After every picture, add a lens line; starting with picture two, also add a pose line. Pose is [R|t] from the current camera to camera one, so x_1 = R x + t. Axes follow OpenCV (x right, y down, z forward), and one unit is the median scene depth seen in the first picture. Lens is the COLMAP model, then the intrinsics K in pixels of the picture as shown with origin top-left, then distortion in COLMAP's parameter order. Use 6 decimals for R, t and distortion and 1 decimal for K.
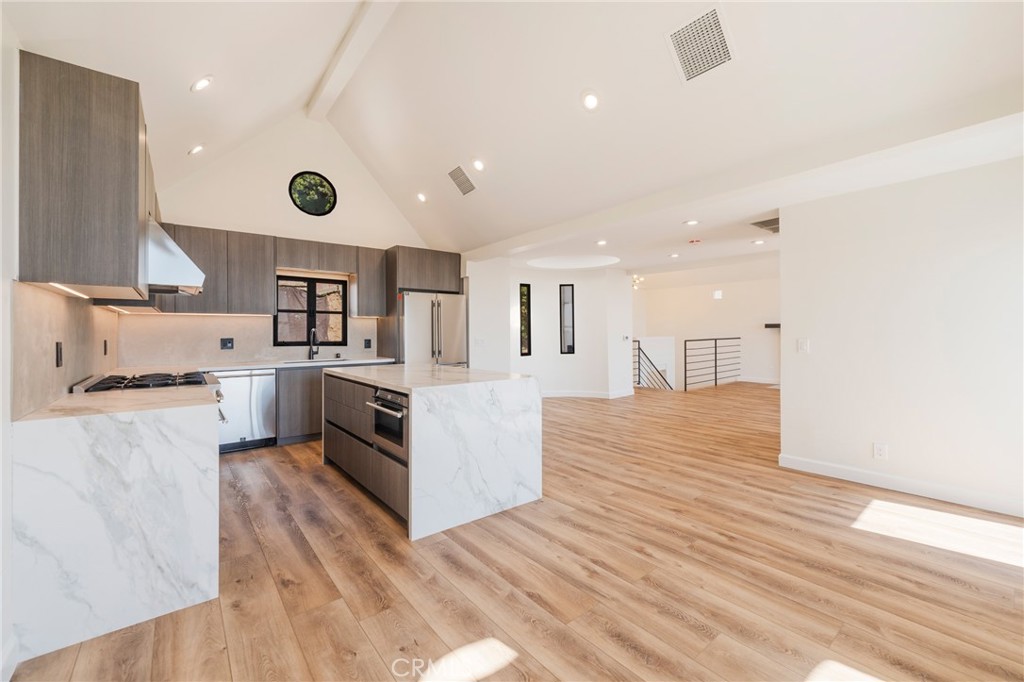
lens RADIAL K [[420.5, 0, 512.4], [0, 420.5, 332.7], [0, 0, 1]] dist [-0.003336, -0.000560]
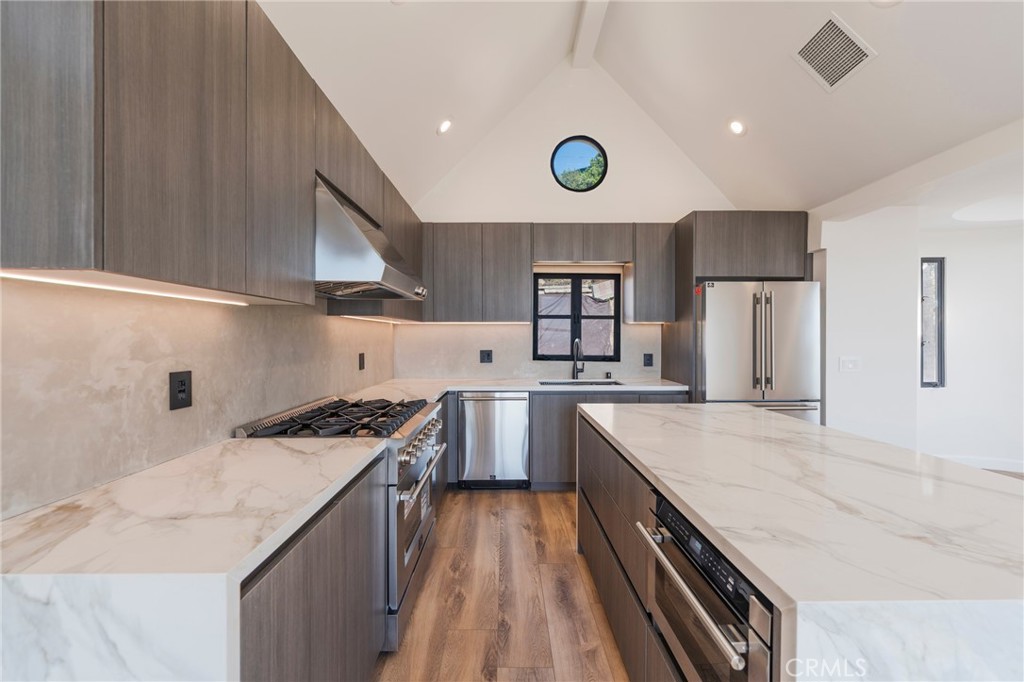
lens RADIAL K [[420.5, 0, 510.5], [0, 420.5, 335.6], [0, 0, 1]] dist [-0.003336, -0.000560]
pose [[0.792600, 0.004321, -0.609726, -0.104211], [-0.005589, 0.999984, -0.000178, -0.015285], [0.609716, 0.003549, 0.792612, 0.320347]]
